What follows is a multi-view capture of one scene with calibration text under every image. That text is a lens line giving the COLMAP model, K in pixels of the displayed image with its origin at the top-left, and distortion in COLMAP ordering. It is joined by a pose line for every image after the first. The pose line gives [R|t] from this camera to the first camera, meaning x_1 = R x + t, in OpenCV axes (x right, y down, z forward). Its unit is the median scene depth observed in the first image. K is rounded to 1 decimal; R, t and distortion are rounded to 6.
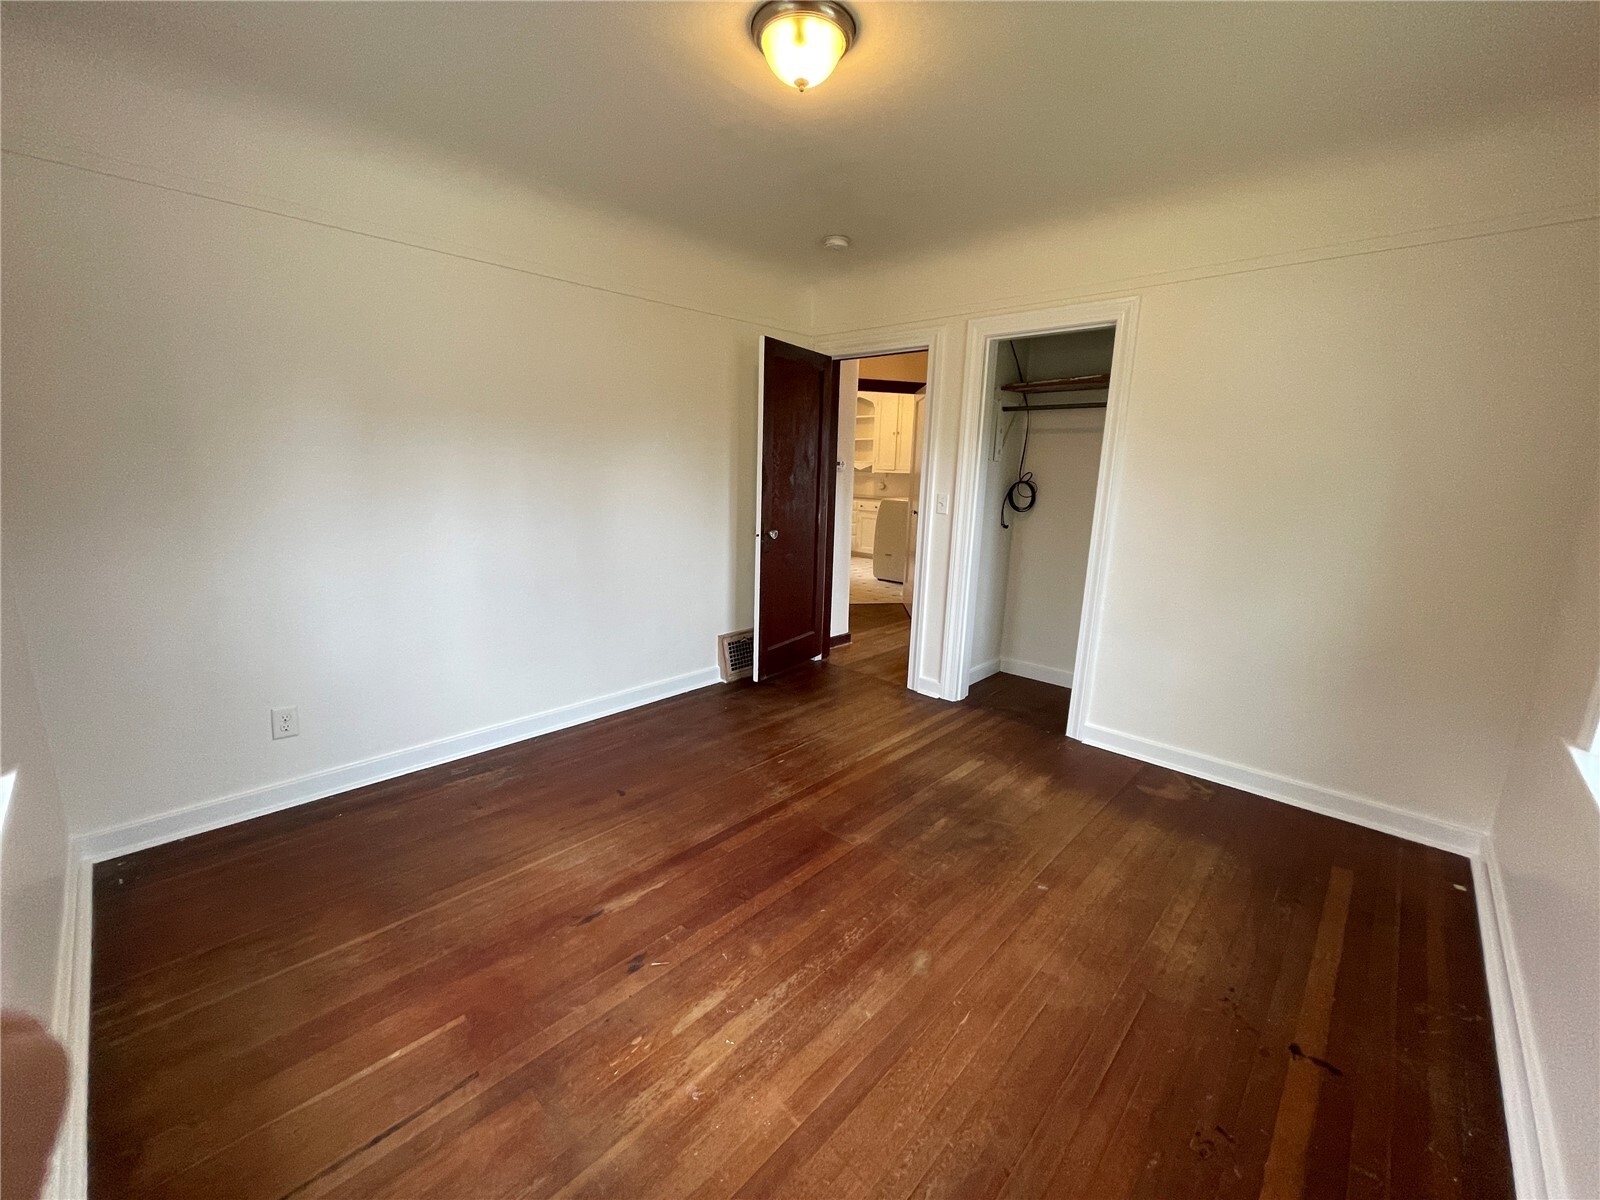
lens RADIAL K [[640.3, 0, 800.5], [0, 640.3, 600.9], [0, 0, 1]] dist [-0.000391, -0.000114]
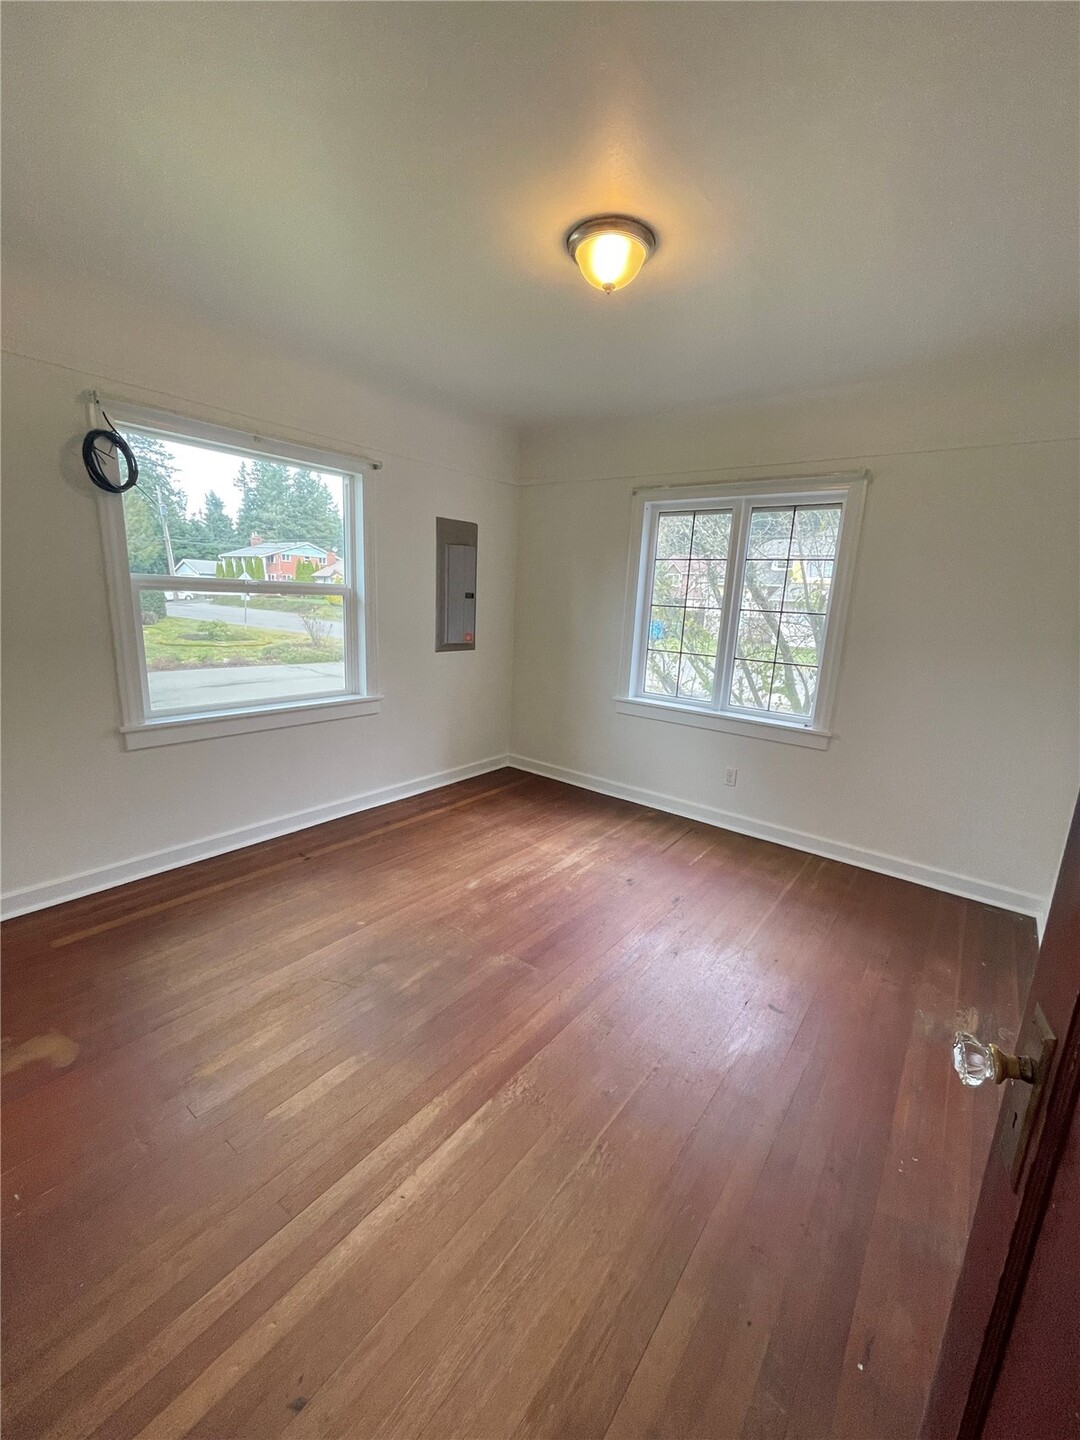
lens RADIAL K [[576.2, 0, 539.8], [0, 576.2, 719.4], [0, 0, 1]] dist [-0.000391, -0.000114]
pose [[-0.993148, -0.046968, -0.107007, 0.191255], [-0.087027, 0.908370, 0.409011, -0.490736], [0.077992, 0.415521, -0.906234, 2.186008]]
